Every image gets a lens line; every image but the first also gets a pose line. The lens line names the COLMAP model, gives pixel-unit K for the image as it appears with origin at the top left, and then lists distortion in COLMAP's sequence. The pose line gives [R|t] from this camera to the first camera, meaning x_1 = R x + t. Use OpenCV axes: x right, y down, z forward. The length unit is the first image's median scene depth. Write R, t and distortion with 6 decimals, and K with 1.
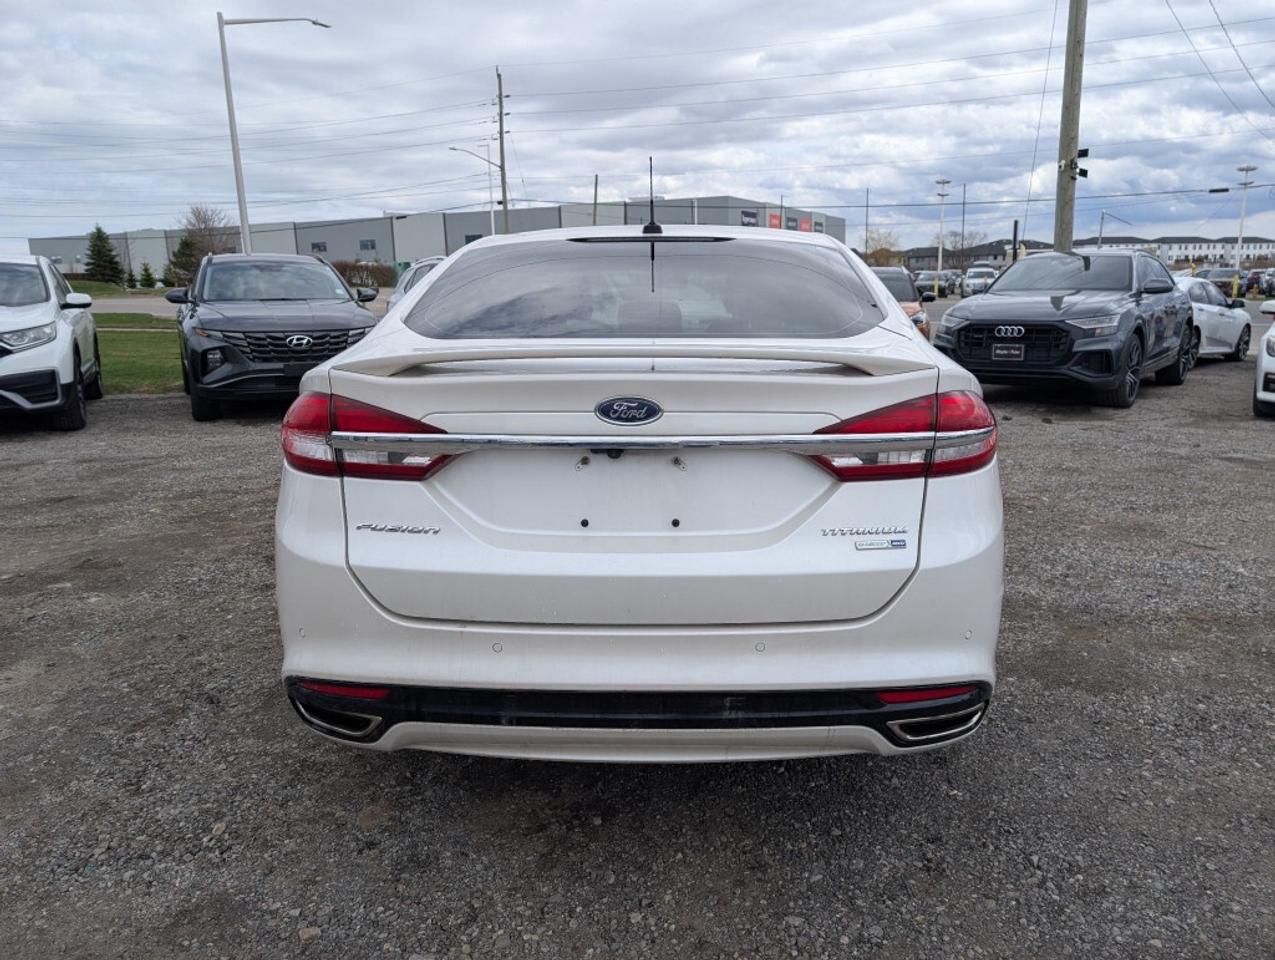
lens RADIAL K [[968.0, 0, 631.2], [0, 968.0, 477.3], [0, 0, 1]] dist [0.017115, -0.005732]
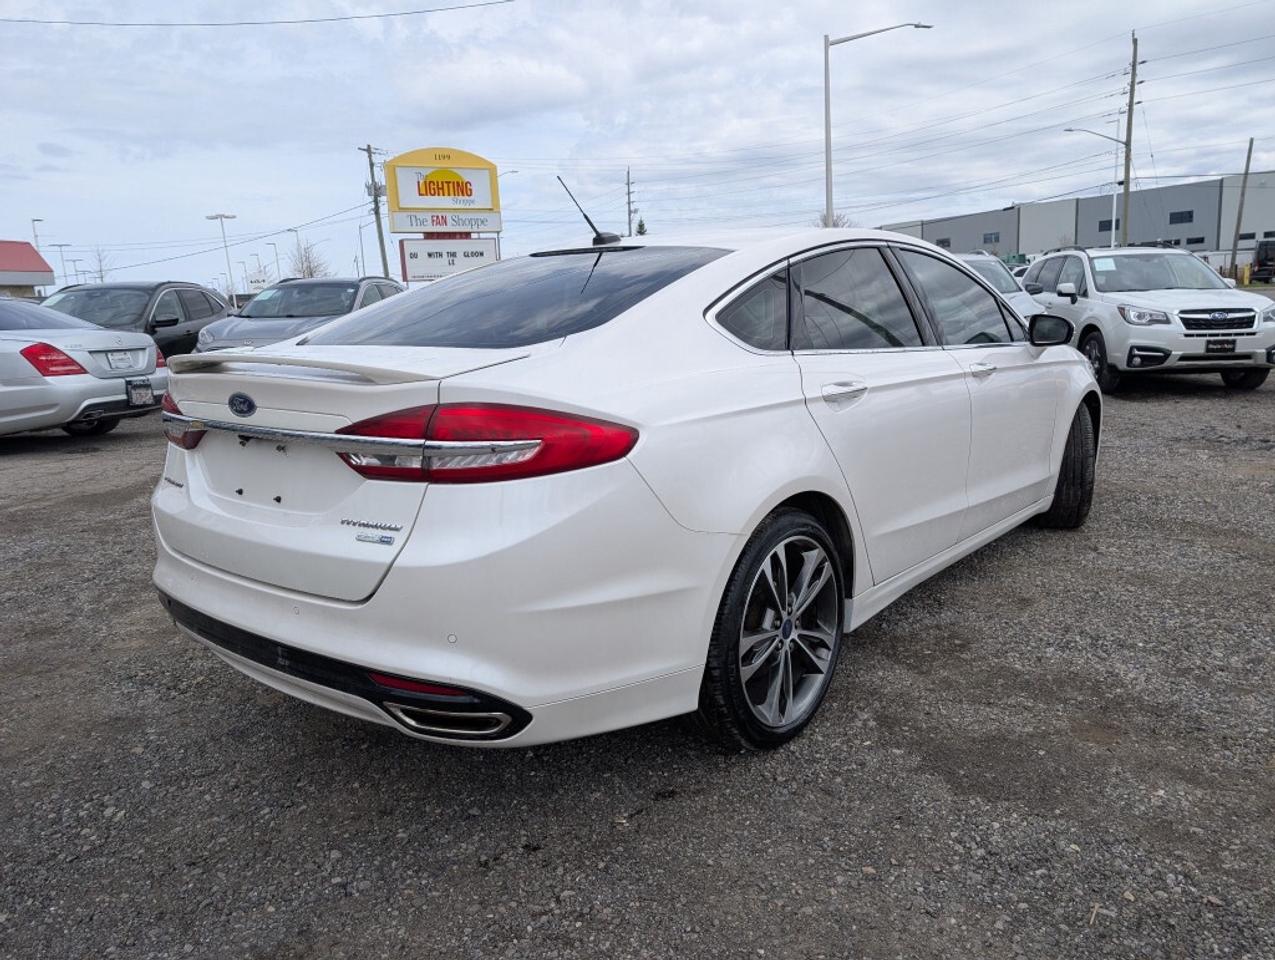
lens RADIAL K [[952.1, 0, 637.5], [0, 952.1, 480.0], [0, 0, 1]] dist [0.013357, -0.000853]
pose [[0.784684, 0.097826, -0.612128, 0.061258], [-0.090255, 0.994976, 0.043312, -0.003737], [0.613290, 0.021261, 0.789571, 0.017601]]
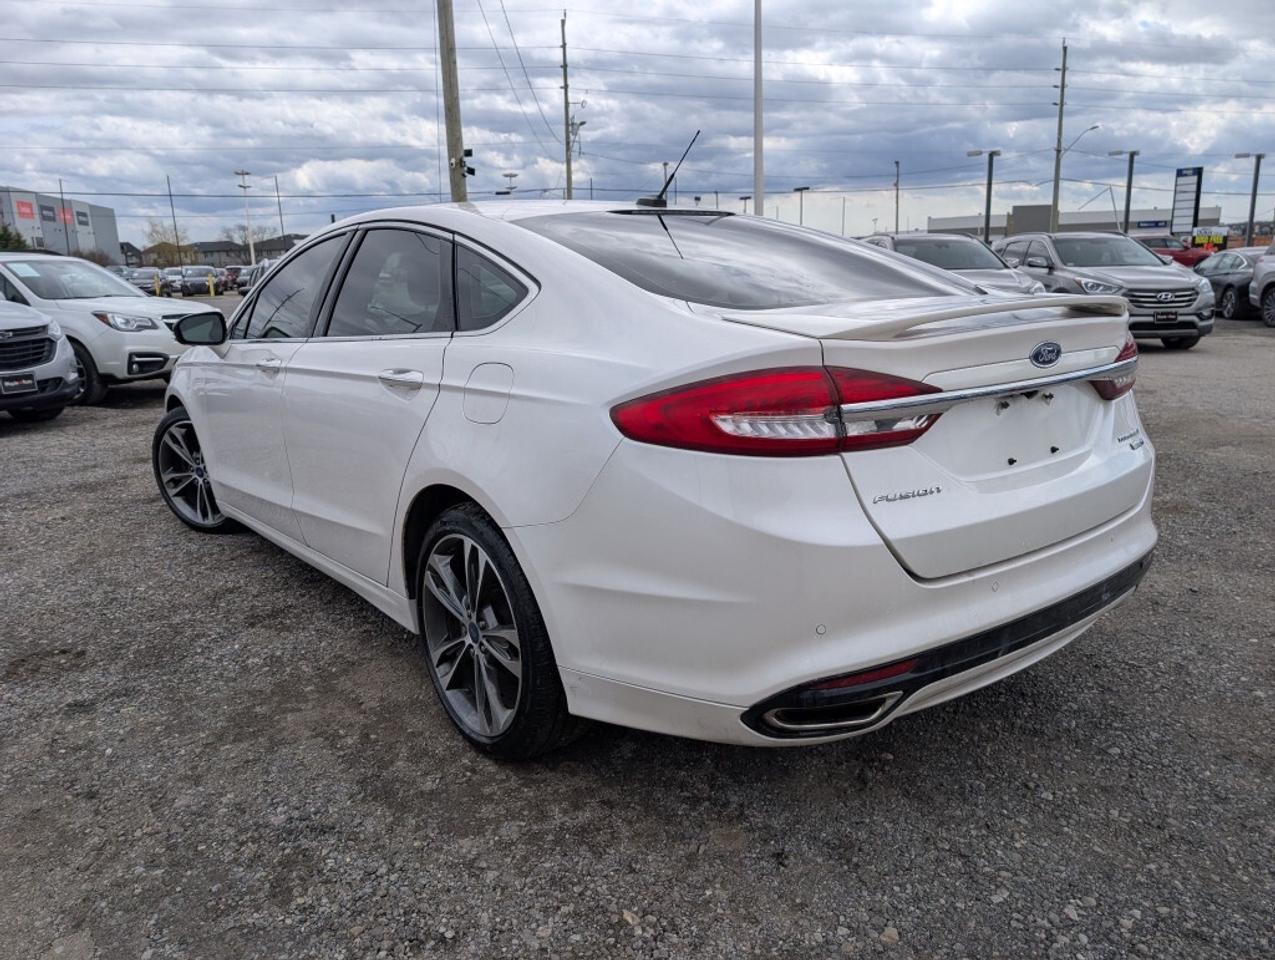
lens RADIAL K [[968.0, 0, 631.2], [0, 968.0, 477.3], [0, 0, 1]] dist [0.017115, -0.005732]
pose [[0.749769, -0.154714, 0.643359, -0.058758], [0.151986, 0.986552, 0.060120, -0.003595], [-0.644009, 0.052705, 0.763201, 0.023331]]
